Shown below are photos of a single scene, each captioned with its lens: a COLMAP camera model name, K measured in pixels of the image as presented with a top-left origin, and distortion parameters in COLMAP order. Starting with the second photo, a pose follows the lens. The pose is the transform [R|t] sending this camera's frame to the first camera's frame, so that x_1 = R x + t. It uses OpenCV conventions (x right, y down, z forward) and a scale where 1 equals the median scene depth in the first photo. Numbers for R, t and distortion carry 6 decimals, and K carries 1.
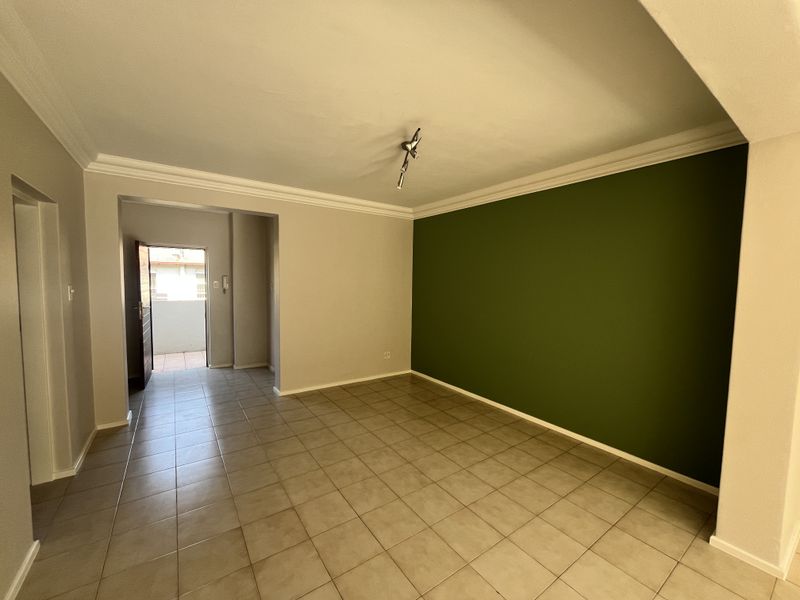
lens RADIAL K [[320.3, 0, 398.3], [0, 320.3, 302.1], [0, 0, 1]] dist [-0.001058, 0.000281]
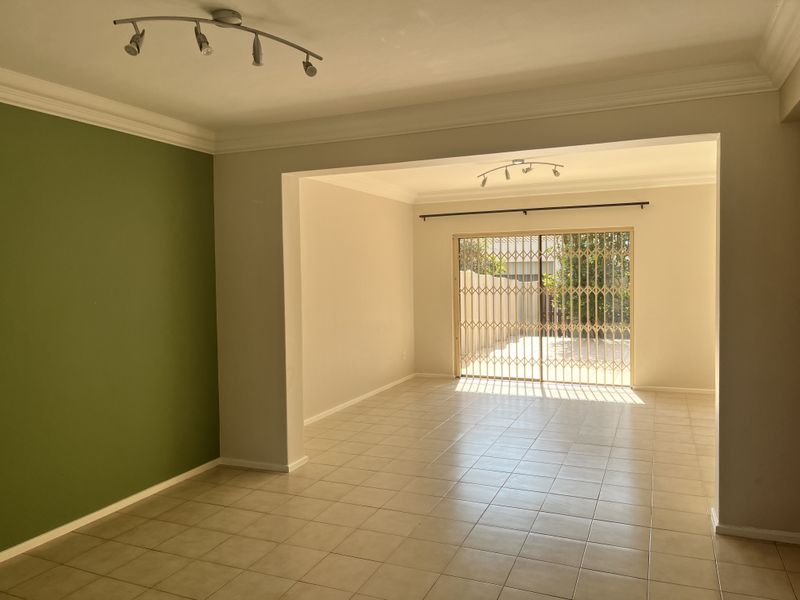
lens RADIAL K [[608.4, 0, 398.8], [0, 608.4, 299.2], [0, 0, 1]] dist [0.043194, -0.034691]
pose [[-0.529539, -0.047165, 0.846973, -0.954876], [0.062474, 0.993573, 0.094389, -0.111021], [-0.845982, 0.102896, -0.523189, 1.307037]]
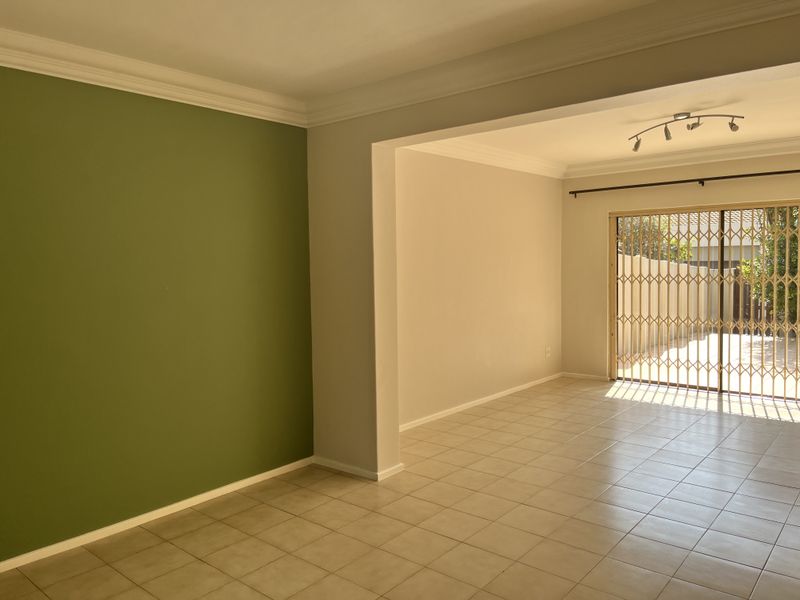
lens RADIAL K [[608.4, 0, 399.8], [0, 608.4, 298.3], [0, 0, 1]] dist [0.043194, -0.034691]
pose [[-0.260087, -0.071035, 0.962969, -0.806718], [0.074884, 0.992803, 0.093461, -0.076282], [-0.962677, 0.096419, -0.252895, 1.001669]]
